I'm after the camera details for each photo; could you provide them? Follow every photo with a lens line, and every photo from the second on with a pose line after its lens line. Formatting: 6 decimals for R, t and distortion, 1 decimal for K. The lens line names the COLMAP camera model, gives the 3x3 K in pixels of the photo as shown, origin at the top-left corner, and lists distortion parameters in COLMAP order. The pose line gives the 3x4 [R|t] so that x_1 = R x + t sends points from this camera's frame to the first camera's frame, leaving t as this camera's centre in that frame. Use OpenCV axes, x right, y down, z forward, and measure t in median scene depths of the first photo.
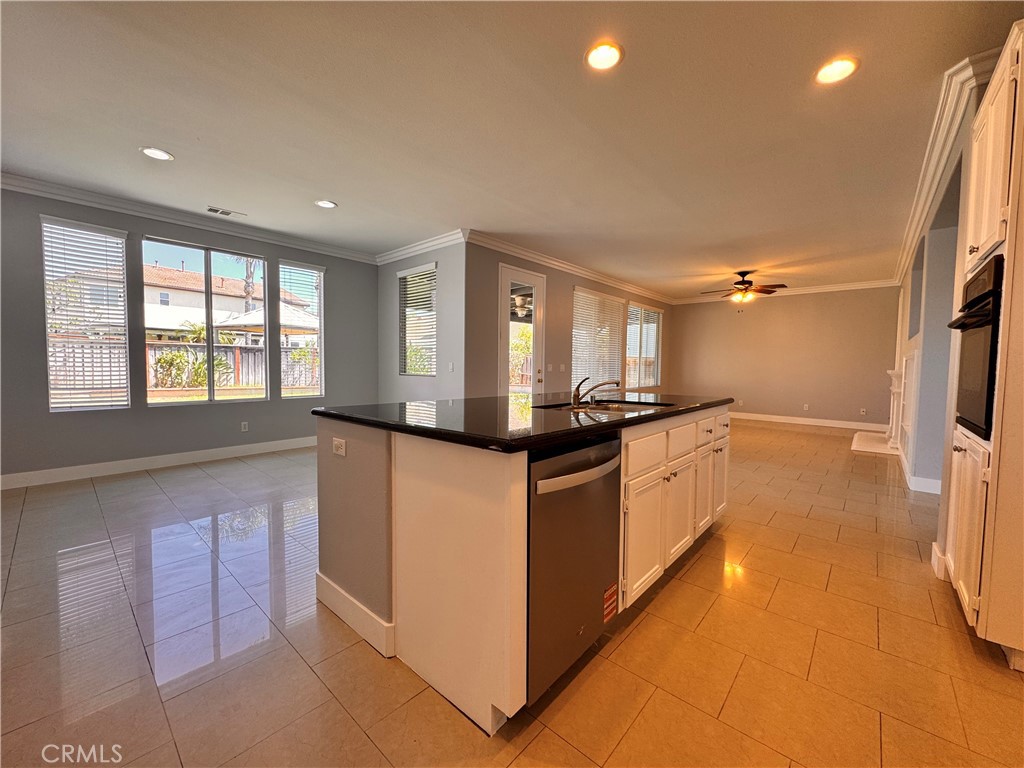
lens RADIAL K [[407.4, 0, 515.6], [0, 407.4, 384.9], [0, 0, 1]] dist [-0.001783, -0.000304]
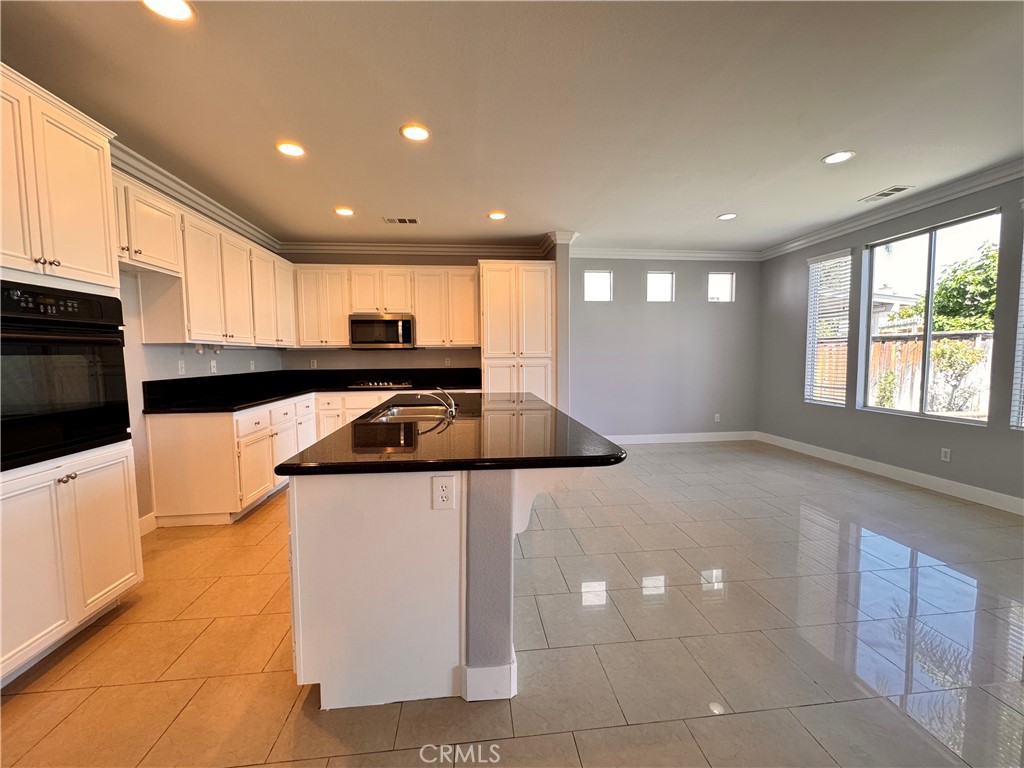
lens RADIAL K [[407.4, 0, 507.3], [0, 407.4, 378.6], [0, 0, 1]] dist [-0.001783, -0.000304]
pose [[-0.686439, 0.043523, -0.725884, 0.467981], [-0.029823, 0.995683, 0.087903, -0.086656], [0.726576, 0.081988, -0.682177, 1.033660]]
